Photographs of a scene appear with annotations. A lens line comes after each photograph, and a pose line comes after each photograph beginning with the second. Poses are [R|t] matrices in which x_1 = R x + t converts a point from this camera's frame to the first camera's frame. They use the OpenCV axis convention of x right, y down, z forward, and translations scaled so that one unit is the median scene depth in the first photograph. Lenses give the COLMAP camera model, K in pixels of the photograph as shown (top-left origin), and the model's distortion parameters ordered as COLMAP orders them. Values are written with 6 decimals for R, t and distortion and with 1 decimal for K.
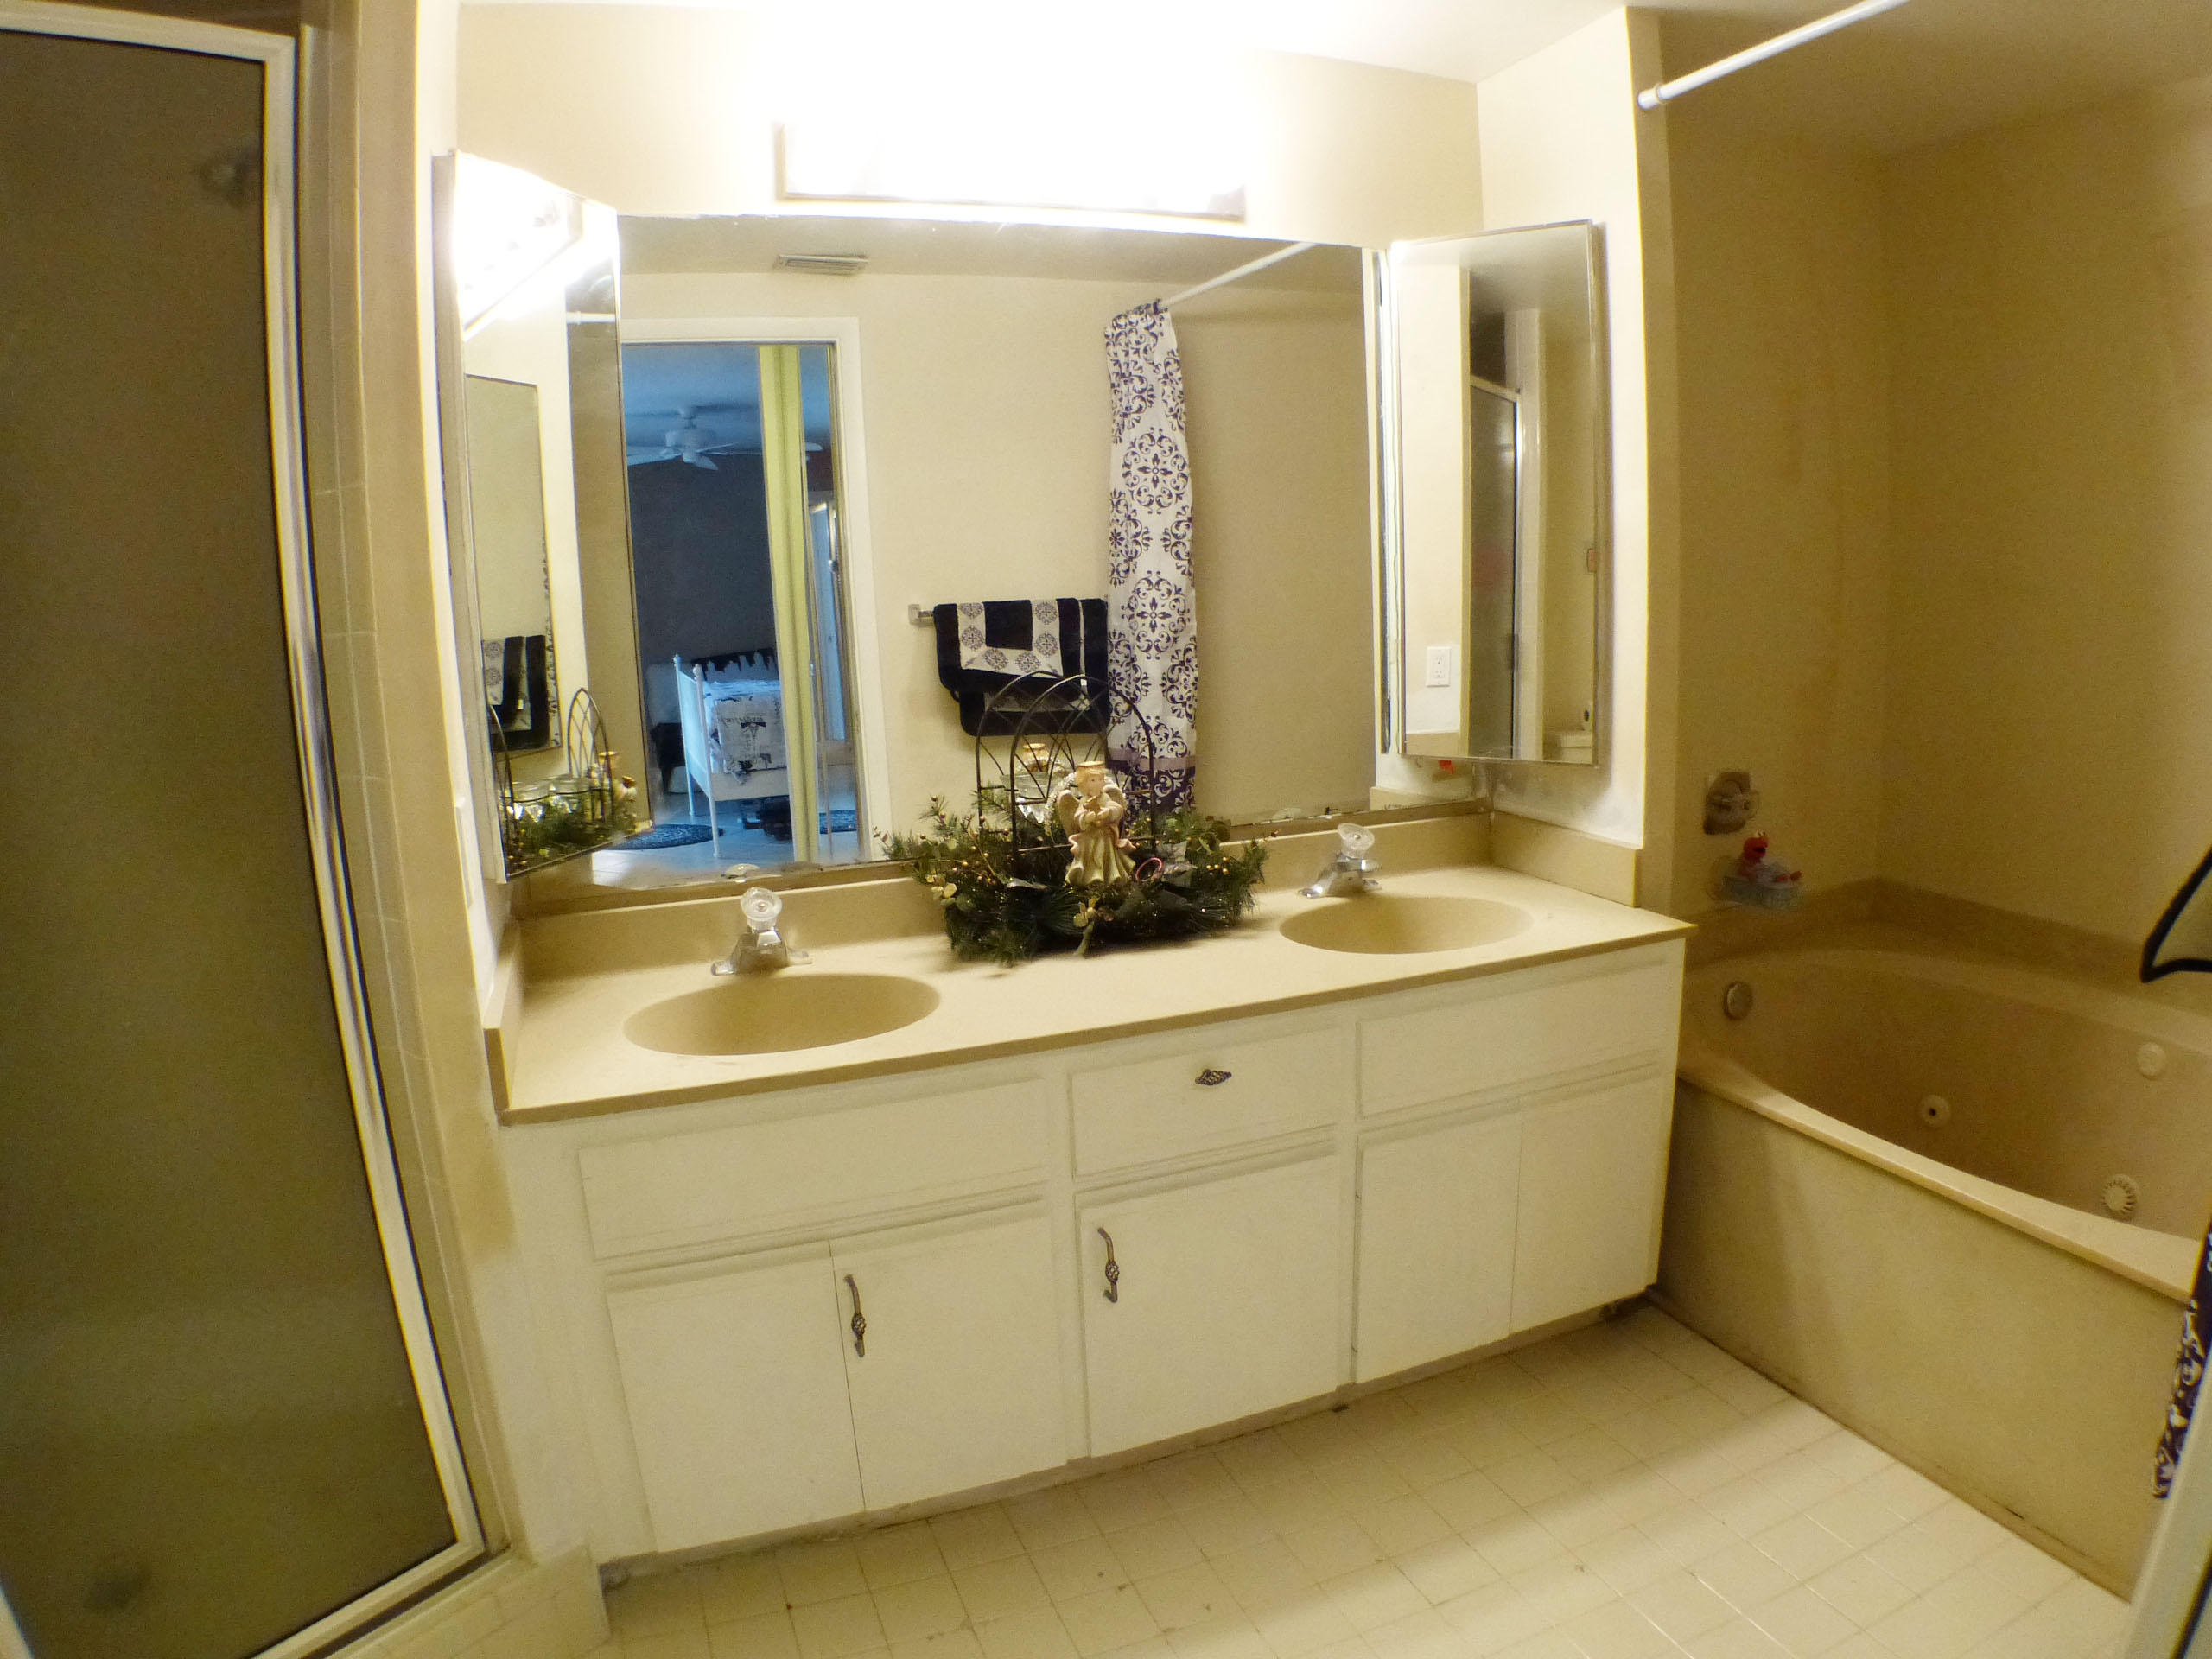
lens RADIAL K [[1369.1, 0, 1100.3], [0, 1369.1, 822.3], [0, 0, 1]] dist [-0.214453, 0.045840]
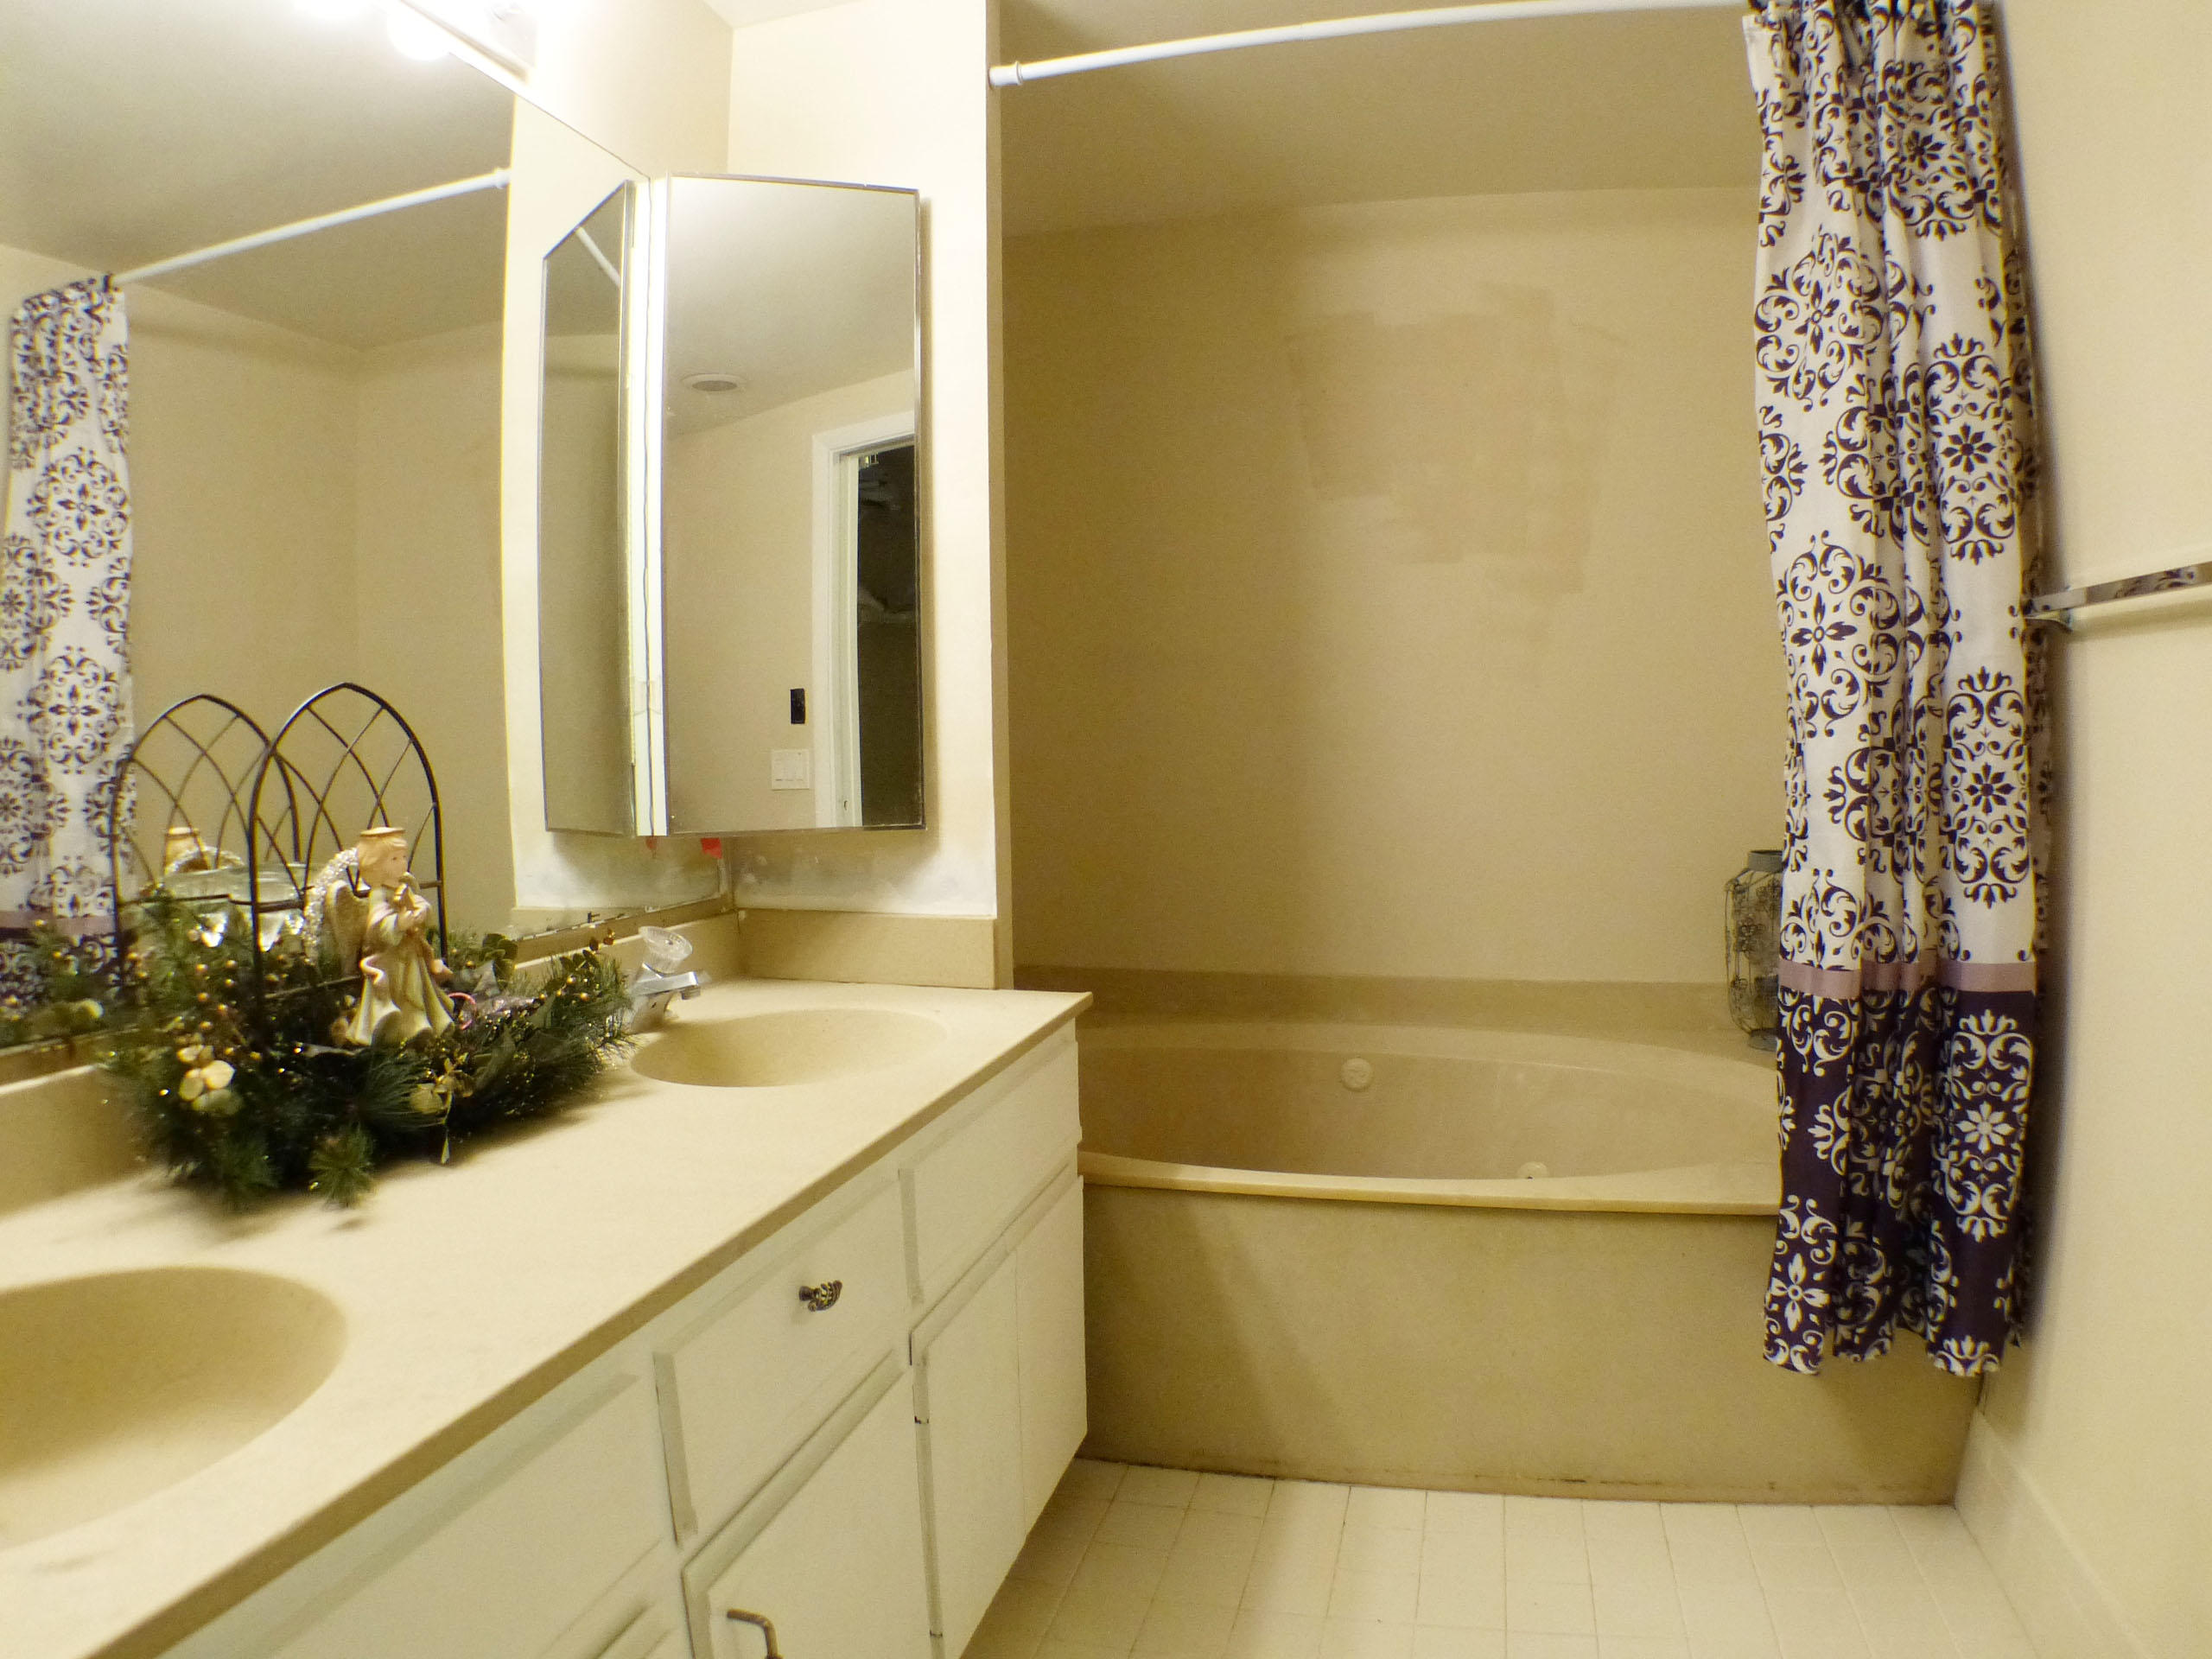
lens RADIAL K [[1369.1, 0, 1100.3], [0, 1369.1, 822.3], [0, 0, 1]] dist [-0.214453, 0.045840]
pose [[0.585518, -0.019512, 0.810425, -0.148321], [0.132475, 0.988574, -0.071909, 0.017648], [-0.799762, 0.149465, 0.581413, 0.247074]]
